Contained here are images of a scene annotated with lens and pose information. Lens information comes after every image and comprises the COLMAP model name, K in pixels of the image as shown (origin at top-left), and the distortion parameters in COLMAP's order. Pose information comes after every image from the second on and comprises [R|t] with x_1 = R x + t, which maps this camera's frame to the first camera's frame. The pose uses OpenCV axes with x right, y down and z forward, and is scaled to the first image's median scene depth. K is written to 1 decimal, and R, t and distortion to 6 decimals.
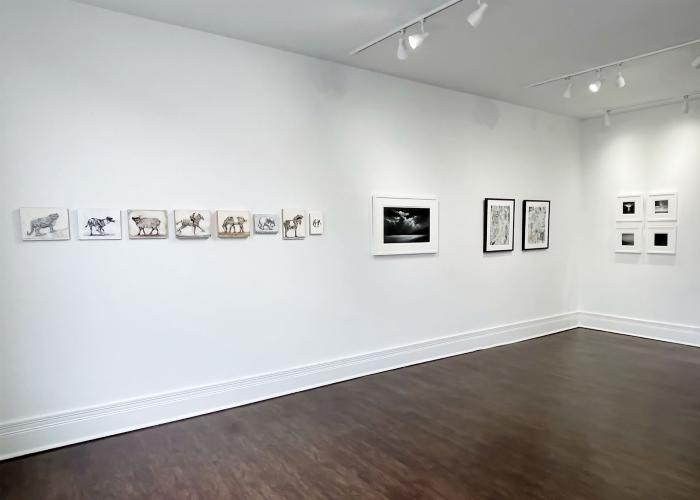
lens RADIAL K [[496.1, 0, 350.0], [0, 496.1, 250.0], [0, 0, 1]] dist [-0.004914, -0.003241]
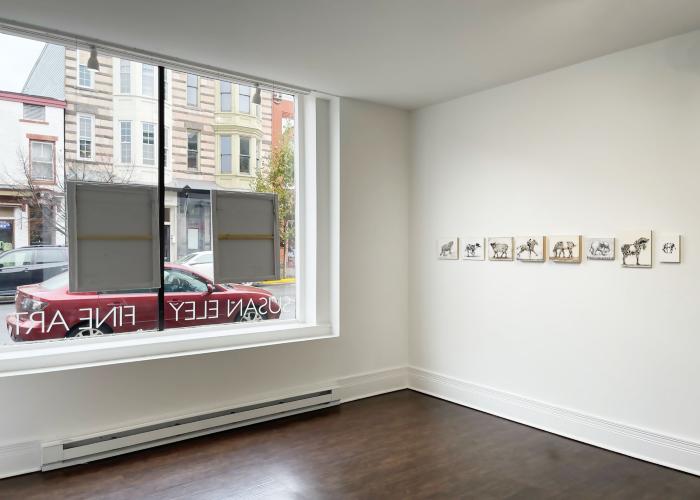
lens RADIAL K [[514.9, 0, 351.3], [0, 514.9, 226.3], [0, 0, 1]] dist [-0.004965, -0.003351]
pose [[0.026143, -0.037298, -0.998962, 0.822564], [-0.048465, 0.998081, -0.038534, -0.038331], [0.998483, 0.049422, 0.024286, 0.565134]]
